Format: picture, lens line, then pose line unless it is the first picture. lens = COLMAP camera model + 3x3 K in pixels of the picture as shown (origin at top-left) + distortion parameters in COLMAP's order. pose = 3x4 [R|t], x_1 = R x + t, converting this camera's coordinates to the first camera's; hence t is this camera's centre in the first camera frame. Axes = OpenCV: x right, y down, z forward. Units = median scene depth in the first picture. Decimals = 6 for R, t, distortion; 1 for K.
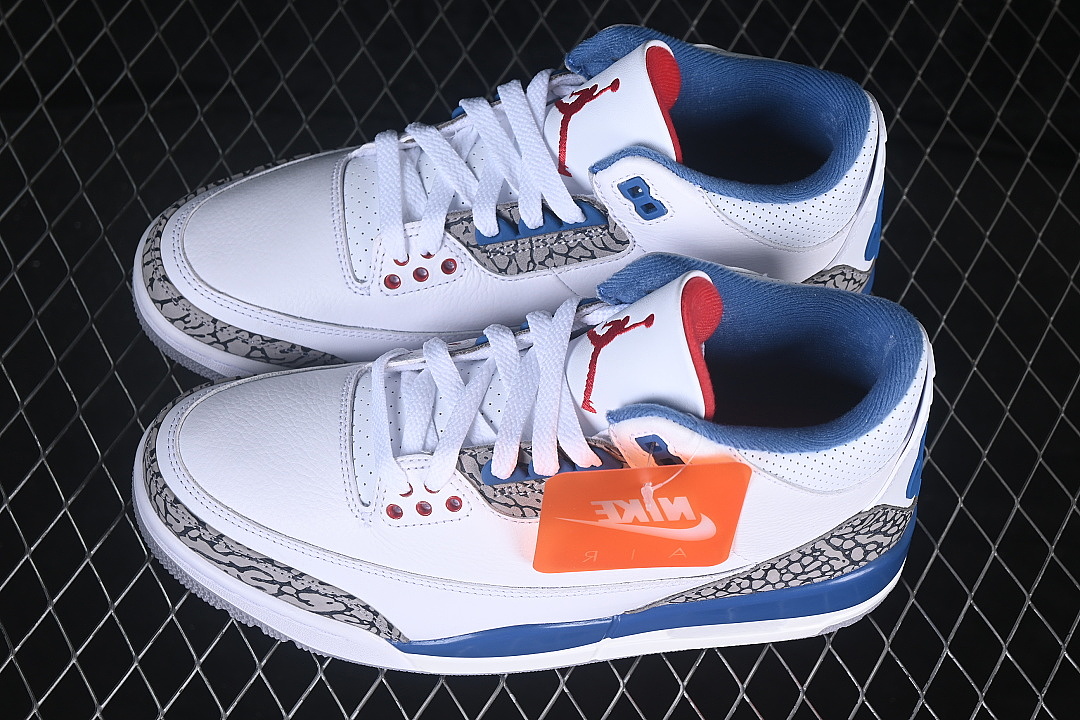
lens RADIAL K [[2374.8, 0, 540.0], [0, 2374.8, 360.0], [0, 0, 1]] dist [0.040820, -0.373080]
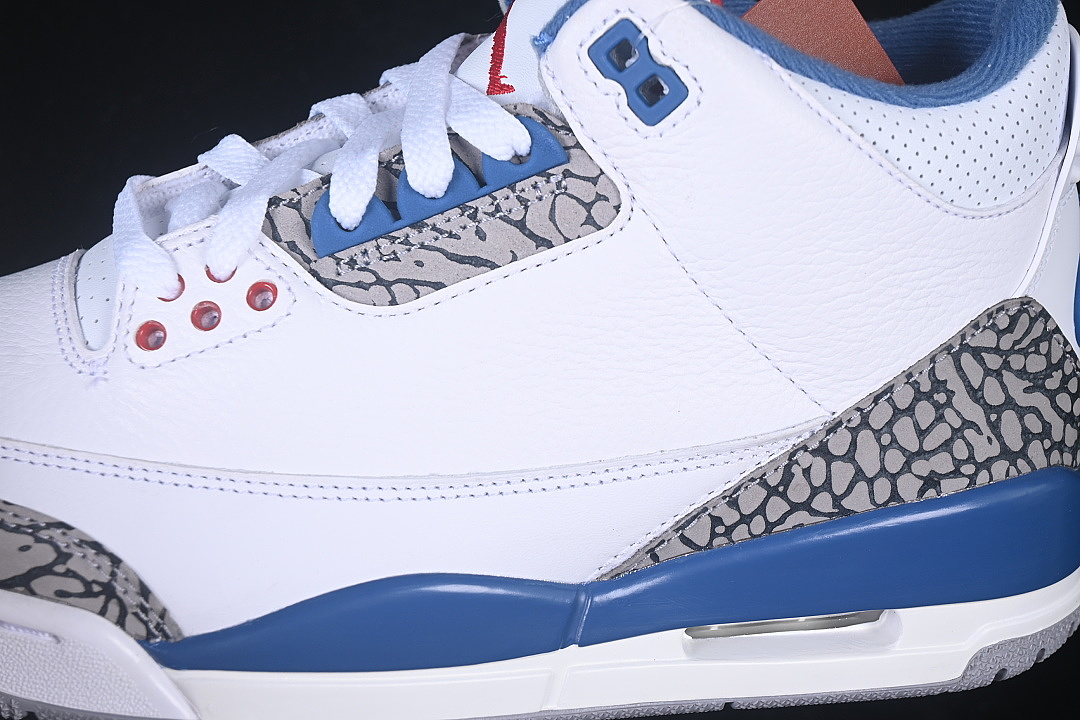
lens RADIAL K [[2374.8, 0, 540.0], [0, 2374.8, 360.0], [0, 0, 1]] dist [0.040820, -0.373080]
pose [[0.994562, -0.051736, 0.090393, -0.022560], [0.095776, 0.795291, -0.598614, 0.388477], [-0.040919, 0.604016, 0.795921, 0.566095]]
